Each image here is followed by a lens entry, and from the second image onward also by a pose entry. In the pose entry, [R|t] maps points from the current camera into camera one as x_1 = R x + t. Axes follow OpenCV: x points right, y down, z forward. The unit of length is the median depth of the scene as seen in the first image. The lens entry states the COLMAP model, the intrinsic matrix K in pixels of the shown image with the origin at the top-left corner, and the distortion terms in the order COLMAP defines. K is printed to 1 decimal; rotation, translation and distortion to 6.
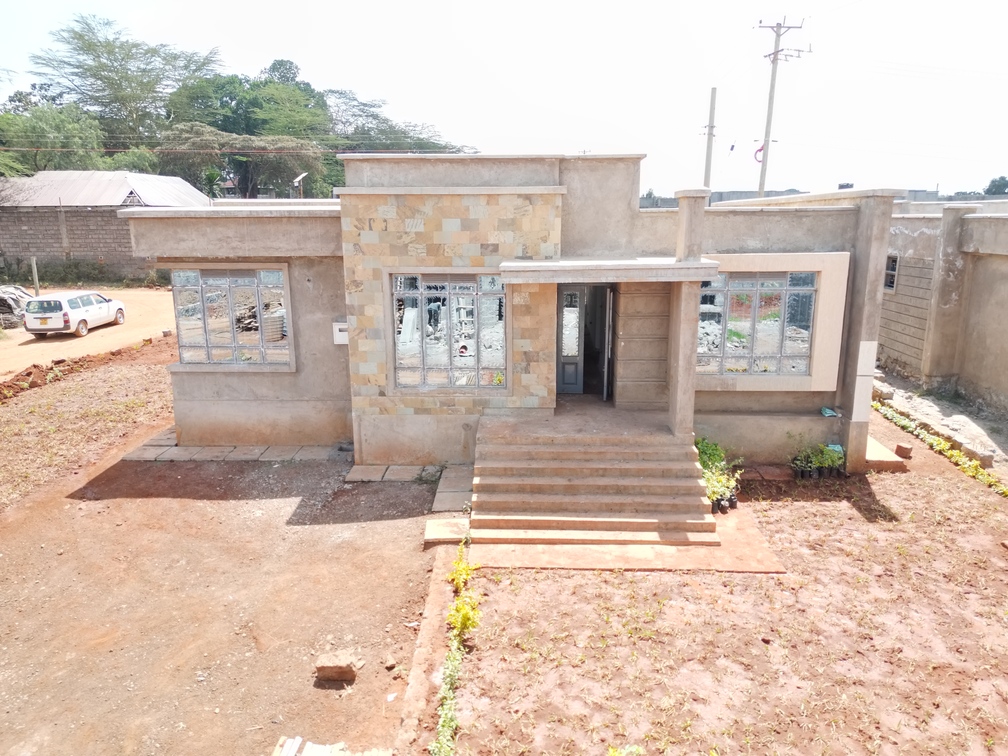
lens RADIAL K [[710.3, 0, 505.8], [0, 710.3, 377.7], [0, 0, 1]] dist [0.067554, -0.059054]
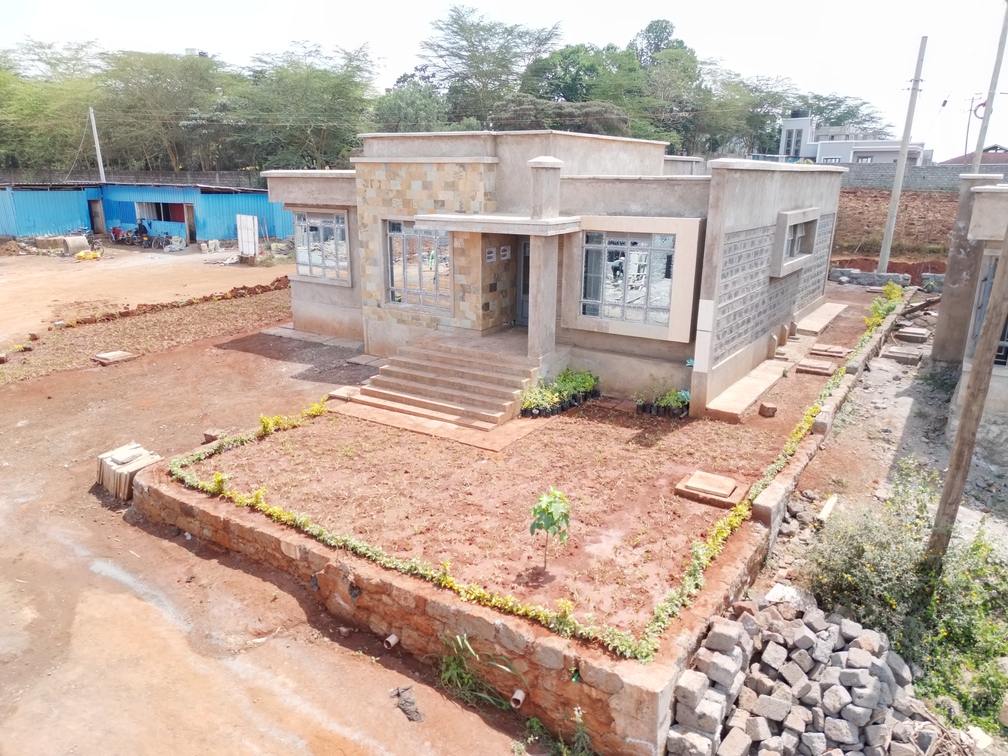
lens RADIAL K [[710.3, 0, 505.2], [0, 710.3, 381.8], [0, 0, 1]] dist [0.067554, -0.059054]
pose [[0.864112, 0.152562, -0.479621, 0.754841], [-0.123821, 0.988103, 0.091221, 0.011911], [0.487831, -0.019438, 0.872722, -0.117038]]
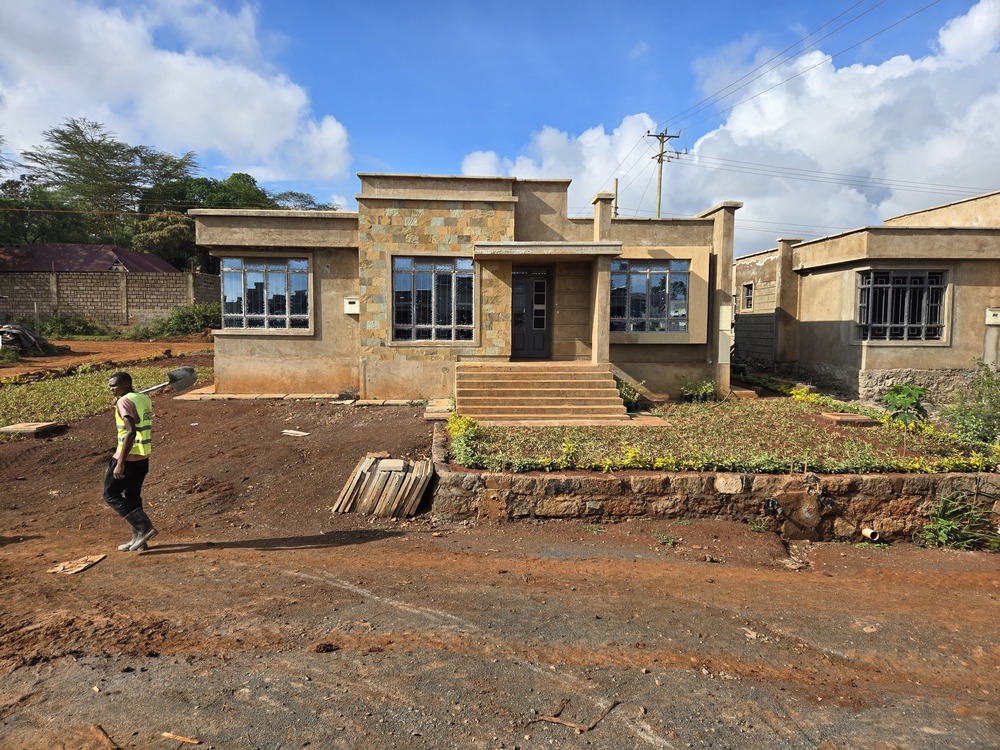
lens RADIAL K [[664.4, 0, 495.1], [0, 664.4, 366.3], [0, 0, 1]] dist [0.077911, -0.058248]
pose [[0.995961, 0.006547, 0.089549, -0.075676], [0.007585, 0.987639, -0.156561, 0.266874], [-0.089467, 0.156608, 0.983600, -0.258838]]
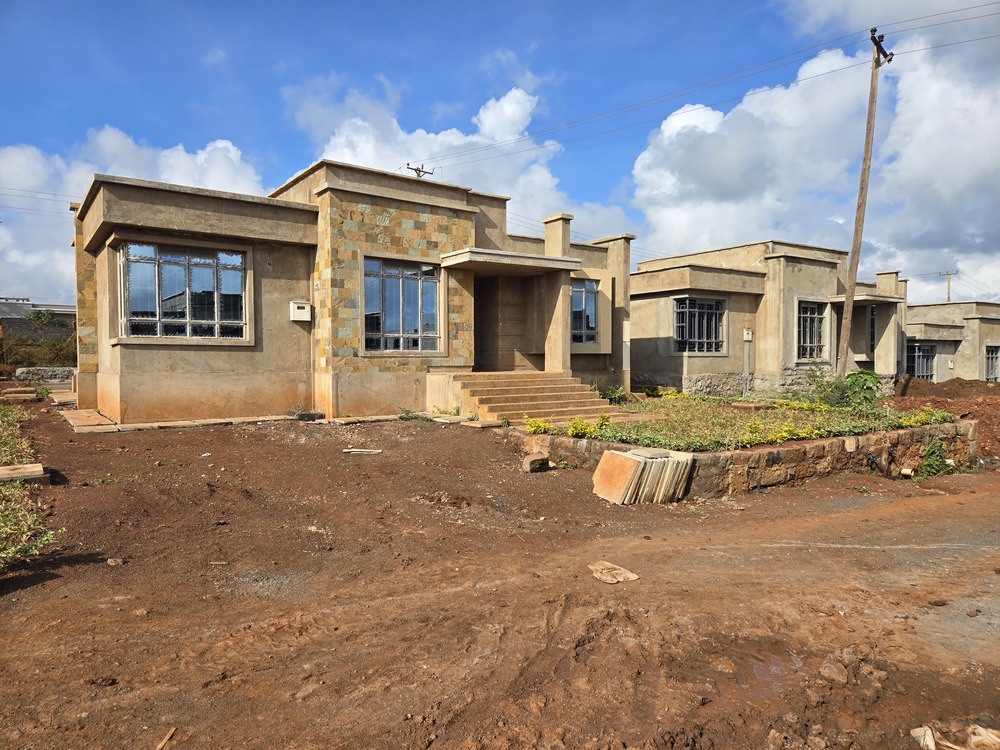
lens RADIAL K [[664.4, 0, 489.1], [0, 664.4, 375.2], [0, 0, 1]] dist [0.077911, -0.058248]
pose [[0.786675, -0.010467, 0.617279, -0.701694], [0.133808, 0.978980, -0.153927, 0.263985], [-0.602692, 0.203687, 0.771540, 0.002100]]
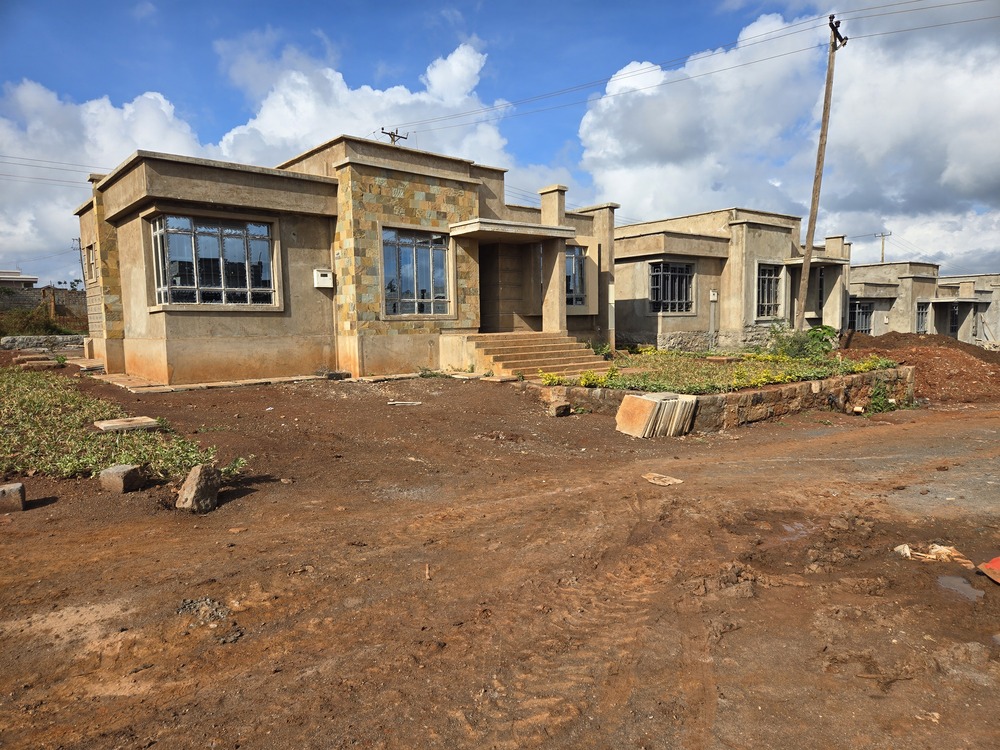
lens RADIAL K [[664.4, 0, 501.0], [0, 664.4, 378.4], [0, 0, 1]] dist [0.077911, -0.058248]
pose [[0.729731, -0.064055, 0.680727, -0.861075], [0.163671, 0.983021, -0.082953, 0.273607], [-0.663855, 0.171949, 0.727825, -0.024160]]
